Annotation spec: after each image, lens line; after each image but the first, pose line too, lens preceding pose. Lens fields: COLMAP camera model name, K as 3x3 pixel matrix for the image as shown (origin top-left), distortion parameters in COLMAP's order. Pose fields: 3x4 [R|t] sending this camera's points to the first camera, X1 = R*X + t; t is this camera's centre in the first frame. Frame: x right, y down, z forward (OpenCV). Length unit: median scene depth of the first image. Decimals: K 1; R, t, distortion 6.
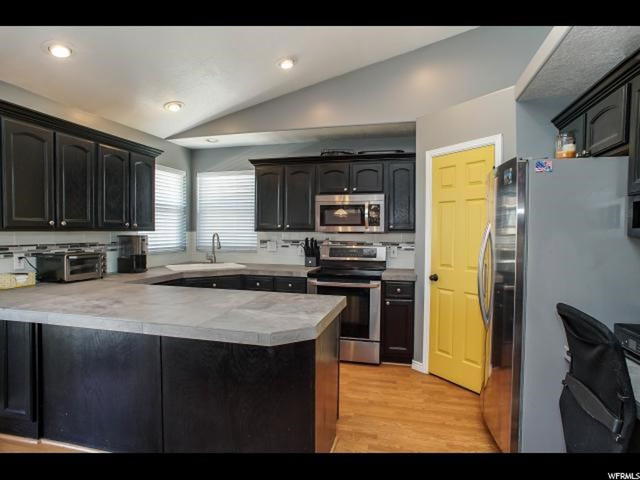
lens RADIAL K [[378.5, 0, 320.0], [0, 378.5, 240.0], [0, 0, 1]] dist [-0.109434, 0.064323]
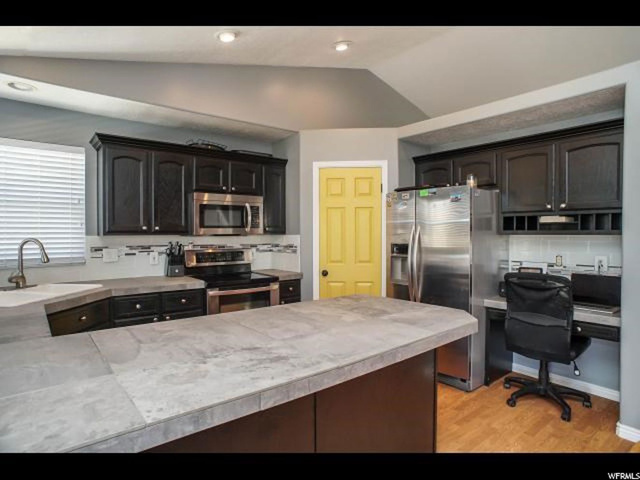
lens RADIAL K [[378.5, 0, 320.0], [0, 378.5, 240.0], [0, 0, 1]] dist [-0.109434, 0.064323]
pose [[0.575163, -0.020754, 0.817776, -0.555860], [0.024852, 0.999660, 0.007890, -0.009525], [-0.817662, 0.015785, 0.575483, 0.292163]]
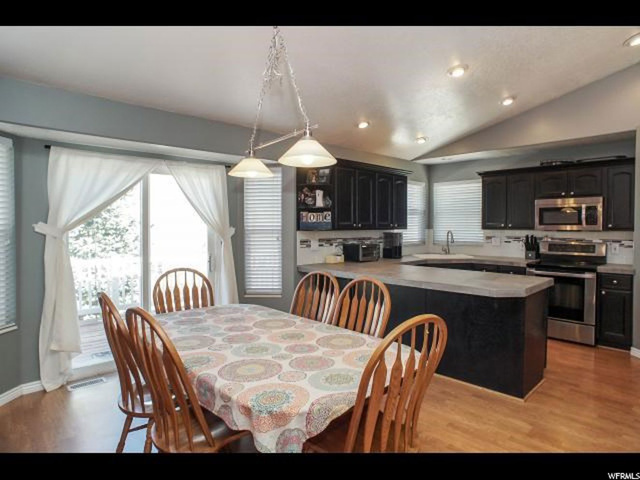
lens RADIAL K [[378.5, 0, 320.0], [0, 378.5, 240.0], [0, 0, 1]] dist [-0.109434, 0.064323]
pose [[0.844092, 0.012603, -0.536050, 0.038489], [-0.005803, 0.999880, 0.014370, -0.002715], [0.536166, -0.009019, 0.844064, -0.359102]]
